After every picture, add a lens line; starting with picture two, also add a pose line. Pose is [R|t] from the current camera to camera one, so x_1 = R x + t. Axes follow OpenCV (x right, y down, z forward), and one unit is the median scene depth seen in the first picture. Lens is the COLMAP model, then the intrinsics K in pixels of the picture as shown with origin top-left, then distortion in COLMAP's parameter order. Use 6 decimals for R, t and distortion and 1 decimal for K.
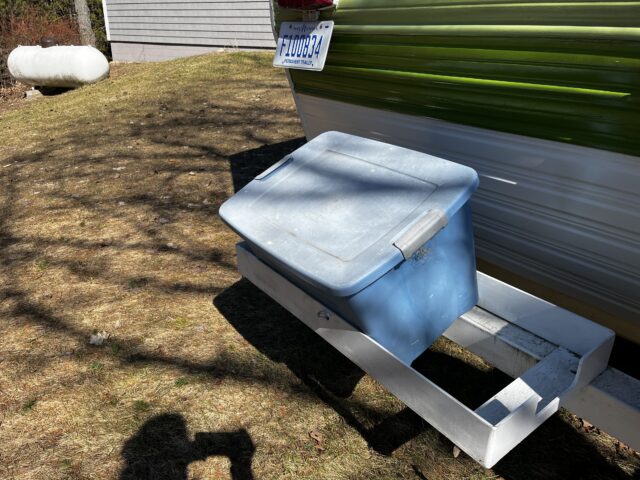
lens RADIAL K [[476.9, 0, 317.7], [0, 476.9, 240.8], [0, 0, 1]] dist [0.000259, 0.002130]
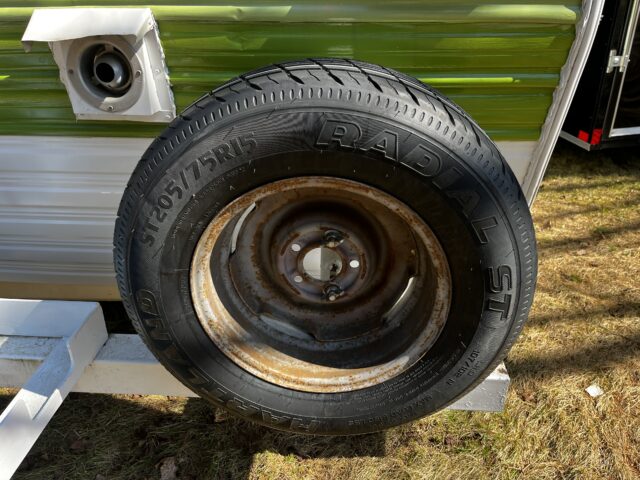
lens RADIAL K [[476.9, 0, 324.6], [0, 476.9, 241.2], [0, 0, 1]] dist [0.000259, 0.002130]
pose [[0.655032, -0.303198, 0.692101, 0.221695], [0.304243, 0.944262, 0.125719, 0.068674], [-0.691642, 0.128217, 0.710768, -0.090007]]
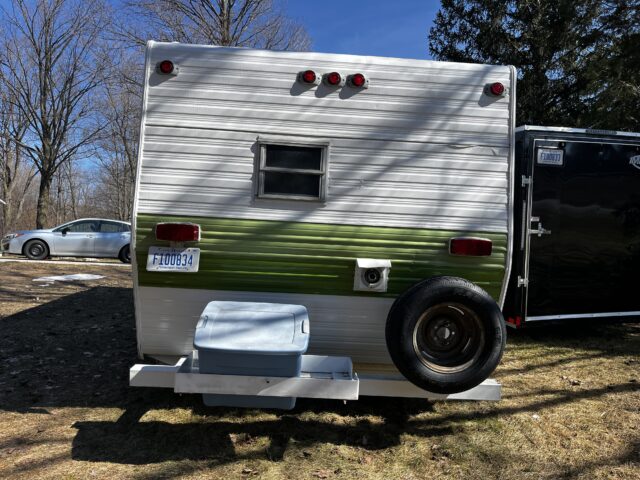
lens RADIAL K [[476.9, 0, 318.7], [0, 476.9, 241.3], [0, 0, 1]] dist [0.000259, 0.002130]
pose [[0.571232, 0.042901, 0.819667, -1.613816], [0.289691, 0.923828, -0.250241, 0.181145], [-0.767967, 0.380396, 0.515292, -0.494498]]
